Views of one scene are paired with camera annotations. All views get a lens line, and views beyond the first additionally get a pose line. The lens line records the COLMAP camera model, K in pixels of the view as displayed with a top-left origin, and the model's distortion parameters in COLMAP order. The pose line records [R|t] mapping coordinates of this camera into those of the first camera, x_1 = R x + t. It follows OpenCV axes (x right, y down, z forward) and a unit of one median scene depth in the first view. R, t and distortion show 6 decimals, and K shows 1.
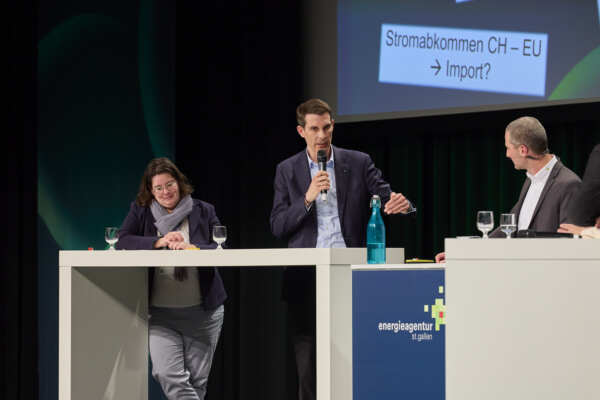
lens RADIAL K [[3245.2, 0, 300.0], [0, 3245.2, 200.0], [0, 0, 1]] dist [-0.012584, -4.385137]
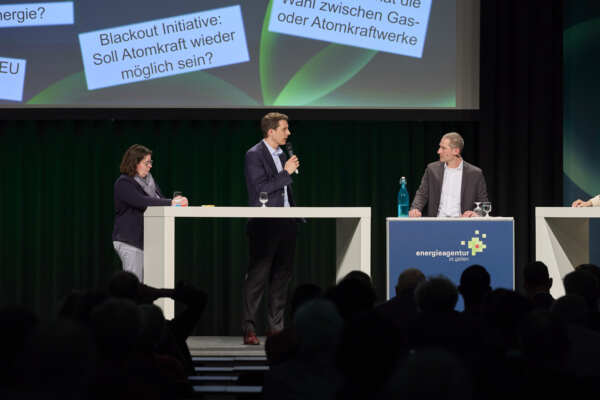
lens RADIAL K [[3245.2, 0, 300.0], [0, 3245.2, 200.0], [0, 0, 1]] dist [-0.012584, -4.385137]
pose [[0.557949, 0.011561, 0.829795, -1.411606], [-0.024185, 0.999705, 0.002334, 0.008094], [-0.829523, -0.021371, 0.558064, 0.095214]]
